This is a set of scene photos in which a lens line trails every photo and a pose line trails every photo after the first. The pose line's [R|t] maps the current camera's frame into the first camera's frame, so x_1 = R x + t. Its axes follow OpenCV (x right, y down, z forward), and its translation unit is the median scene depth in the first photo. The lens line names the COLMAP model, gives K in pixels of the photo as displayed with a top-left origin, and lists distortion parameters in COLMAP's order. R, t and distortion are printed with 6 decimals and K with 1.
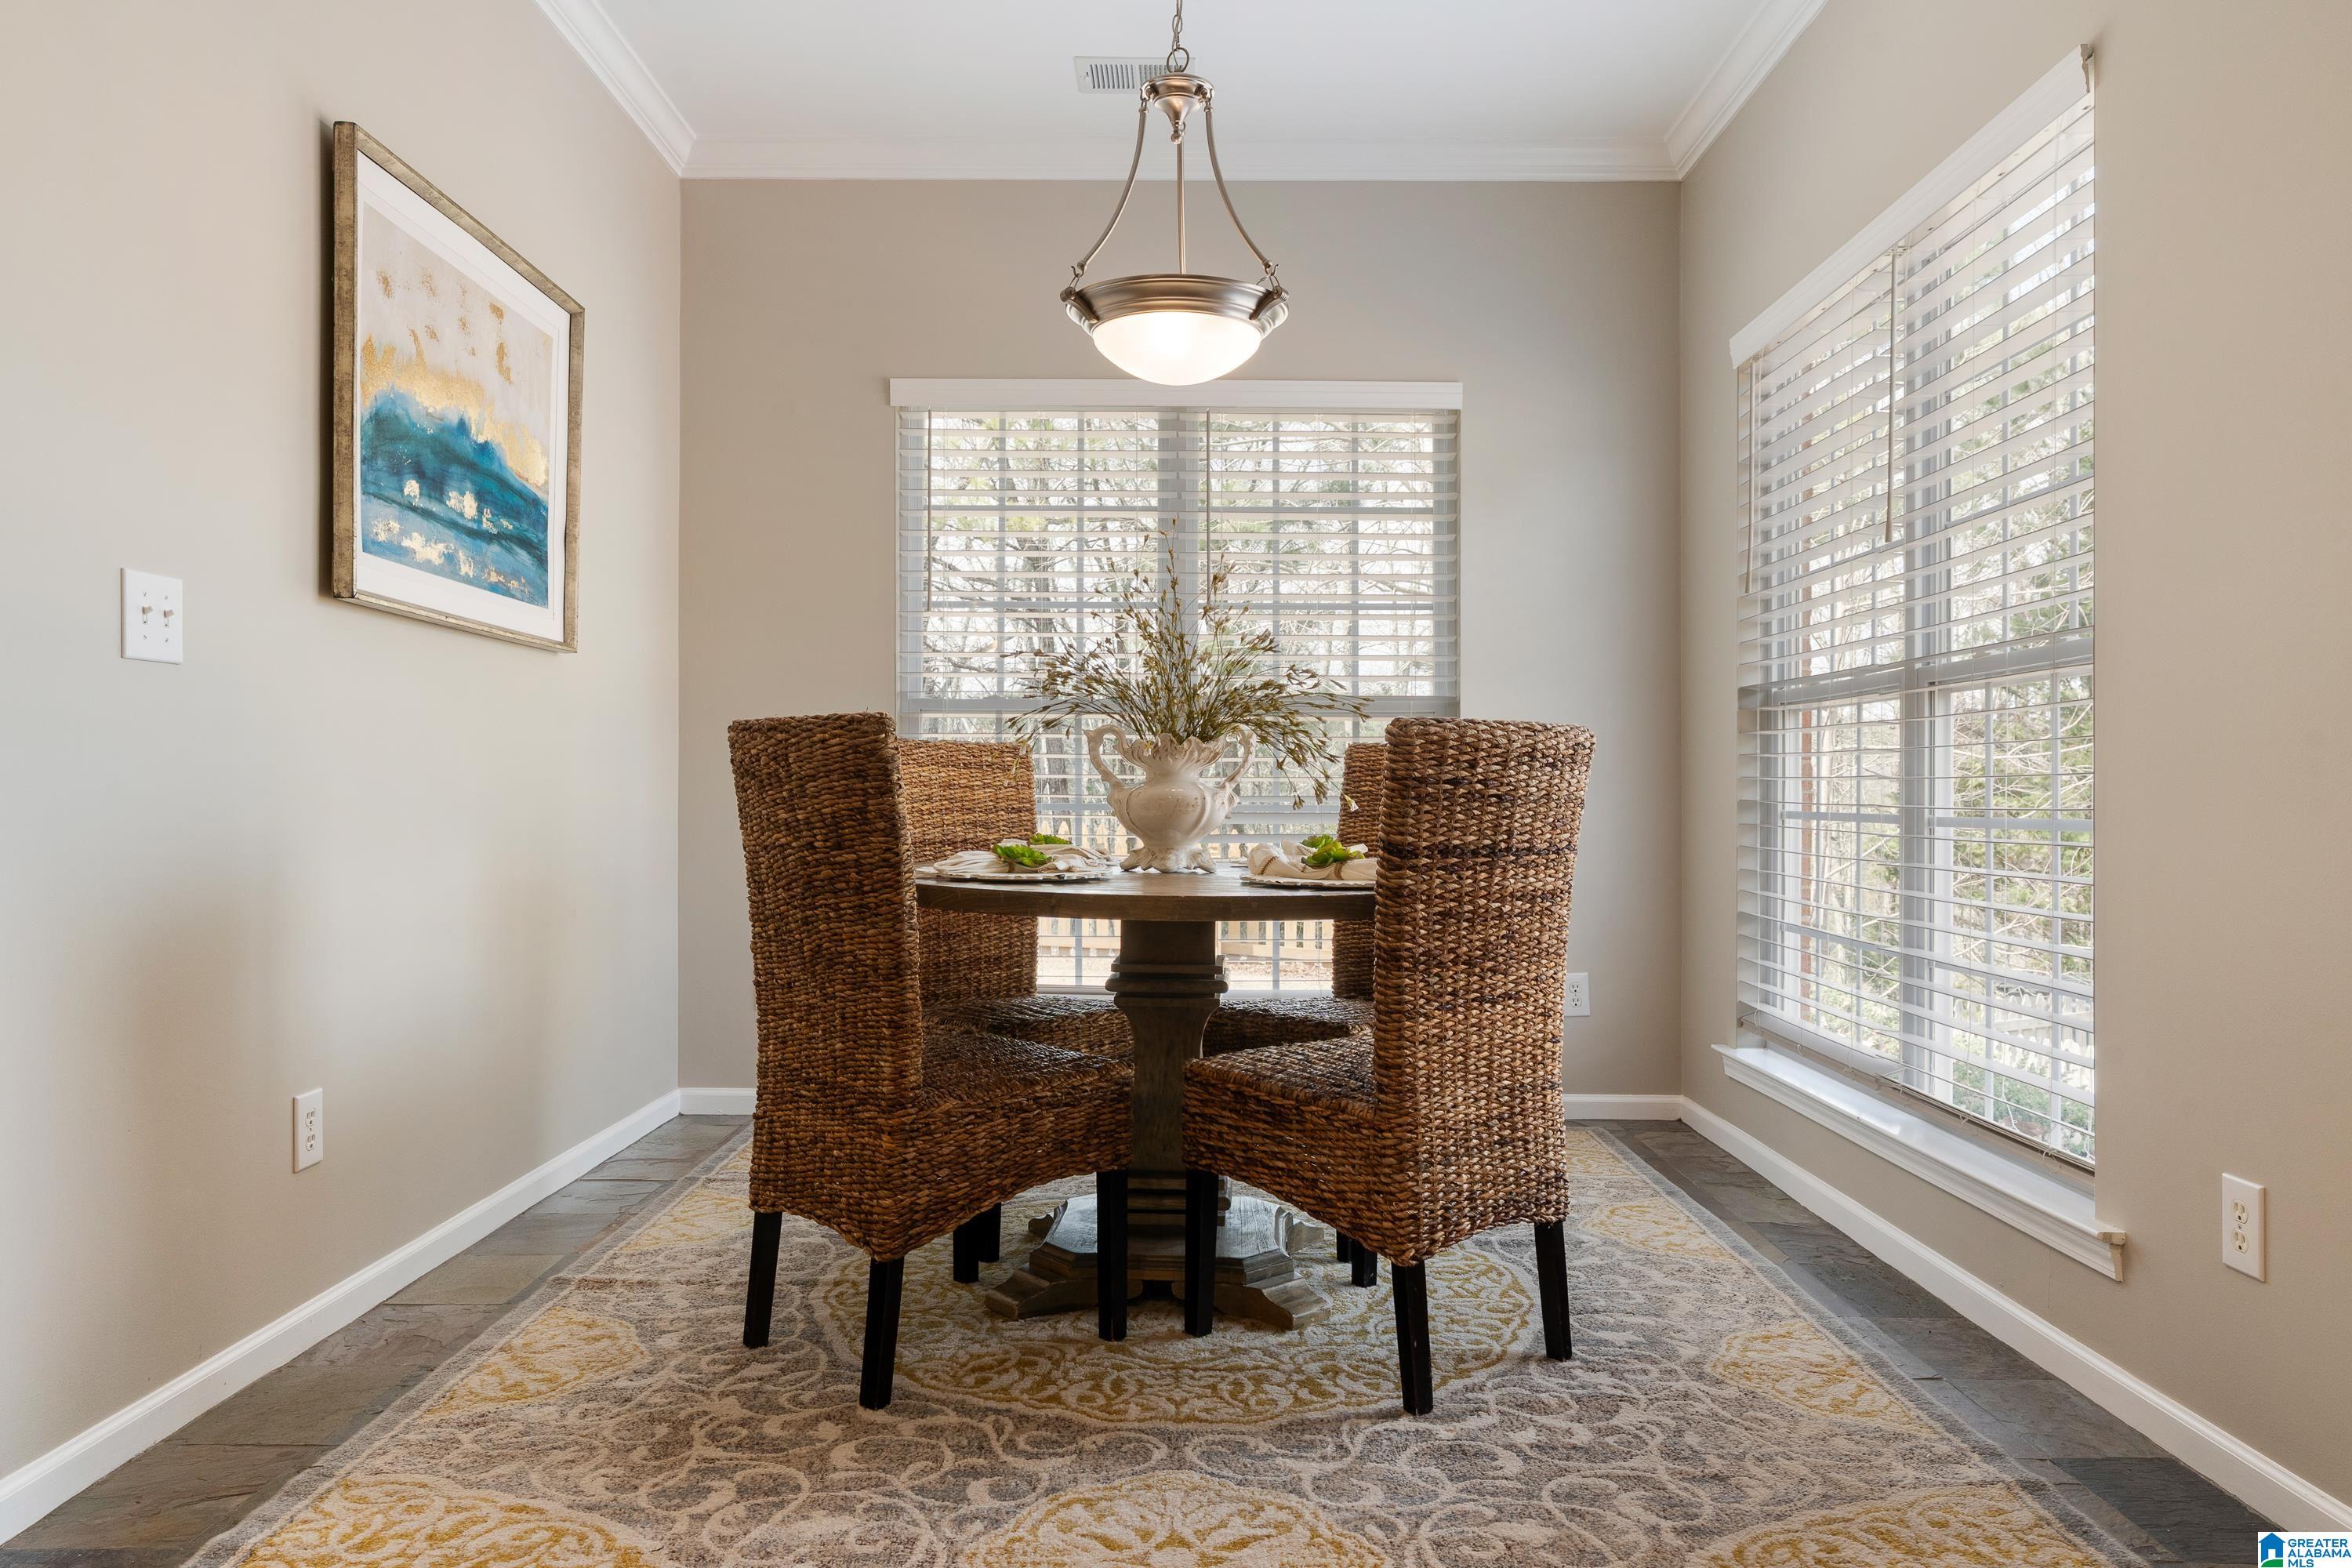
lens RADIAL K [[1620.1, 0, 1170.2], [0, 1620.1, 784.5], [0, 0, 1]] dist [0.003483, 0.001837]
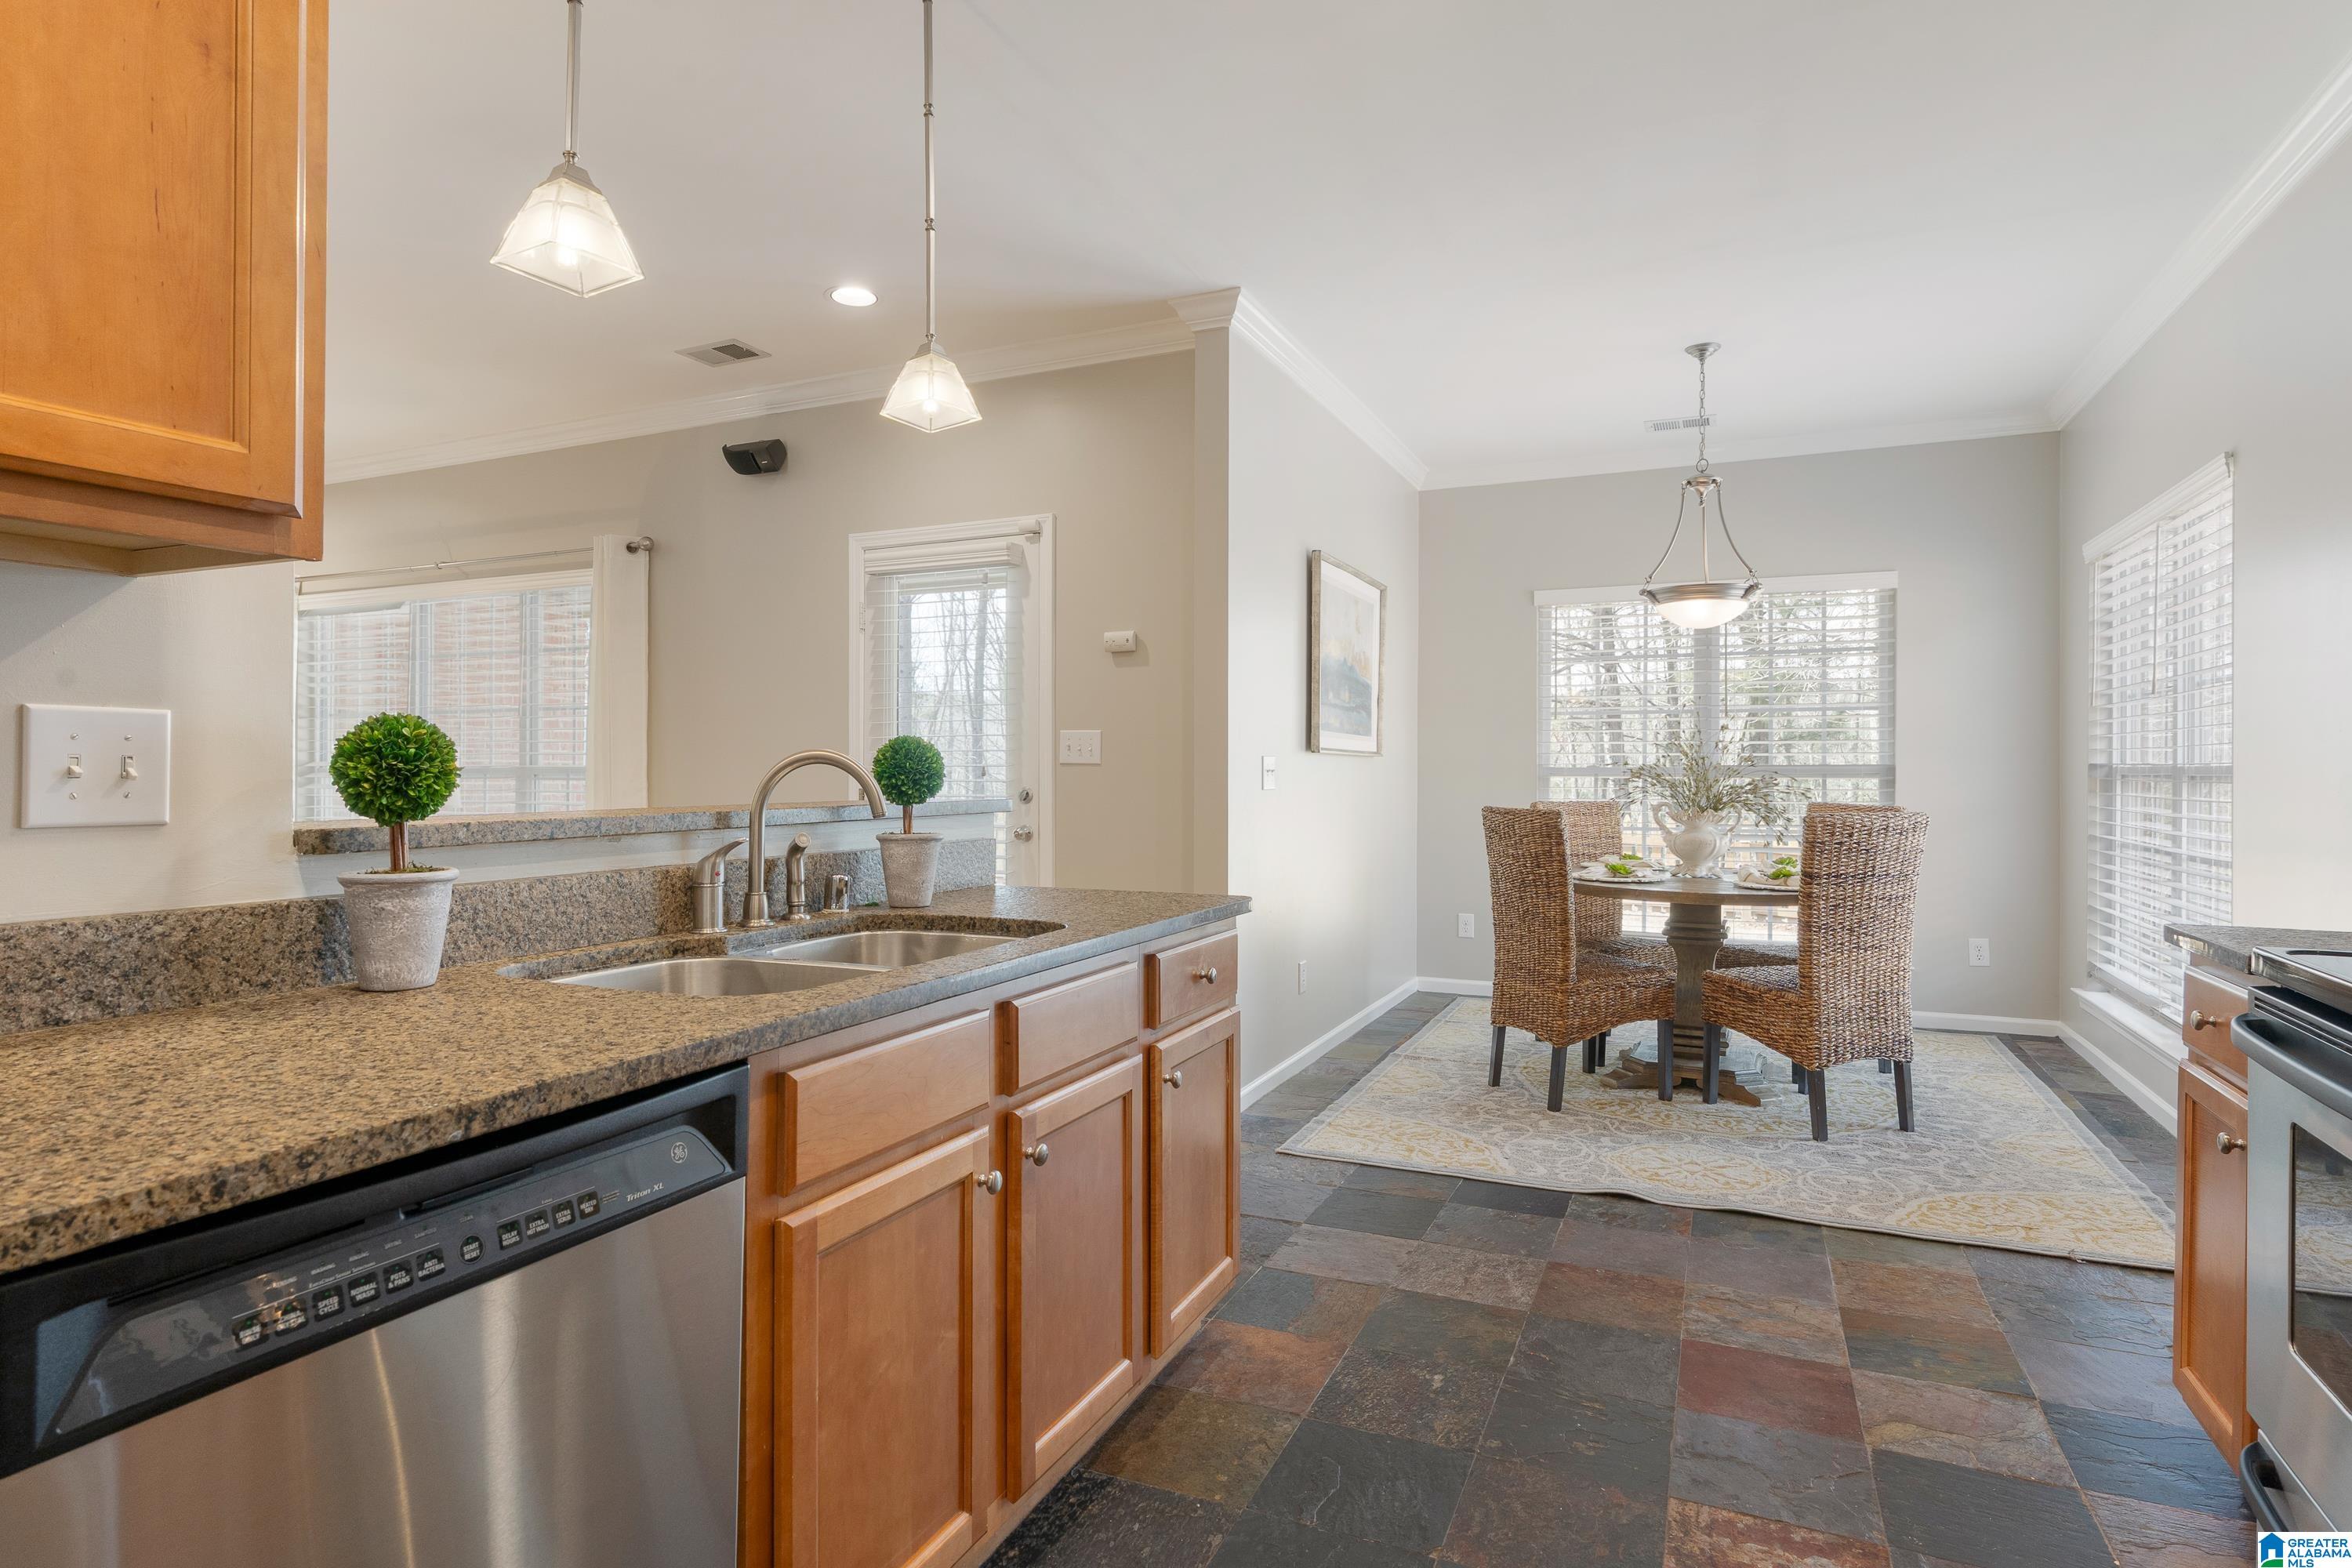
lens RADIAL K [[1233.5, 0, 1187.9], [0, 1233.5, 793.5], [0, 0, 1]] dist [-0.004040, 0.000546]
pose [[0.919172, 0.002720, -0.393848, 0.023445], [0.004001, 0.999860, 0.016243, -0.083280], [0.393837, -0.016506, 0.919032, -0.697205]]
